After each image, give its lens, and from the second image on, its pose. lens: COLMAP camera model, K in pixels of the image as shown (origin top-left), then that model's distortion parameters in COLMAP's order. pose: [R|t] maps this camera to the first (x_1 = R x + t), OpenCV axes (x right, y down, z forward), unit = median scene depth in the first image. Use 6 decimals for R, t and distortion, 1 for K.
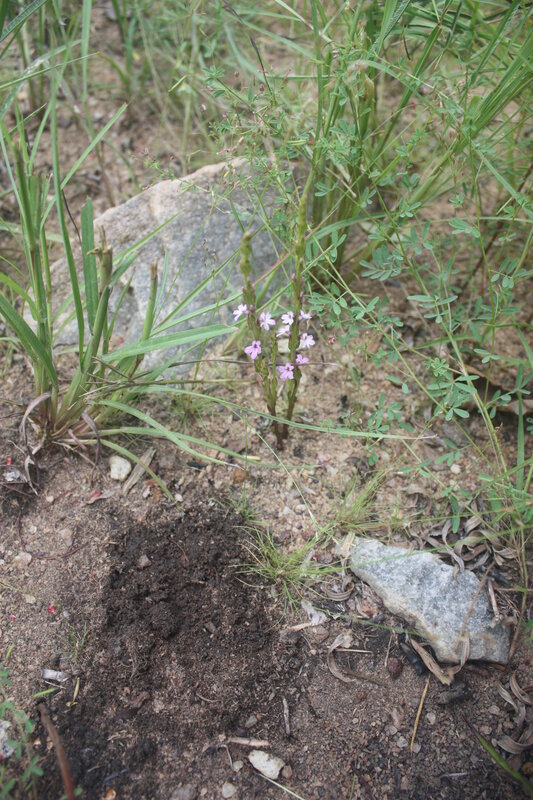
lens RADIAL K [[646.1, 0, 276.7], [0, 646.1, 401.2], [0, 0, 1]] dist [-0.170811, 0.114928]
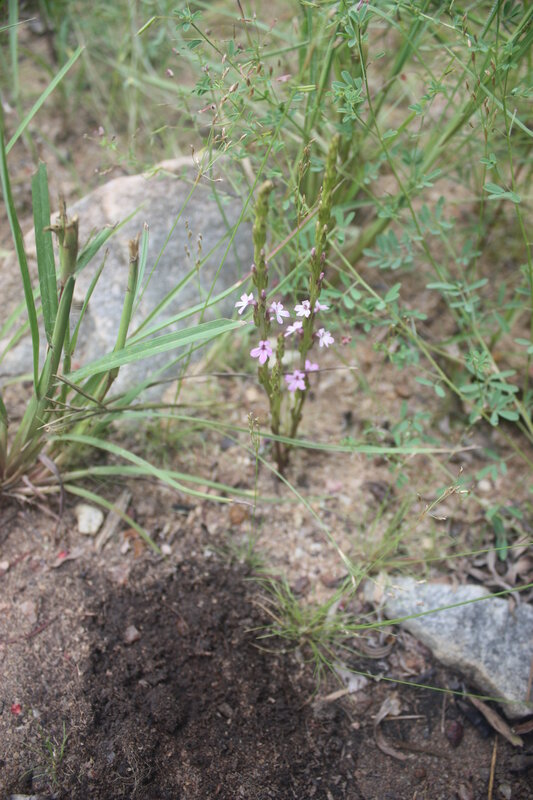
lens RADIAL K [[646.1, 0, 276.7], [0, 646.1, 401.2], [0, 0, 1]] dist [-0.170811, 0.114928]
pose [[0.992728, -0.072512, 0.096085, -0.083189], [0.078340, 0.995219, -0.058328, 0.023443], [-0.091396, 0.065432, 0.993663, 0.186415]]
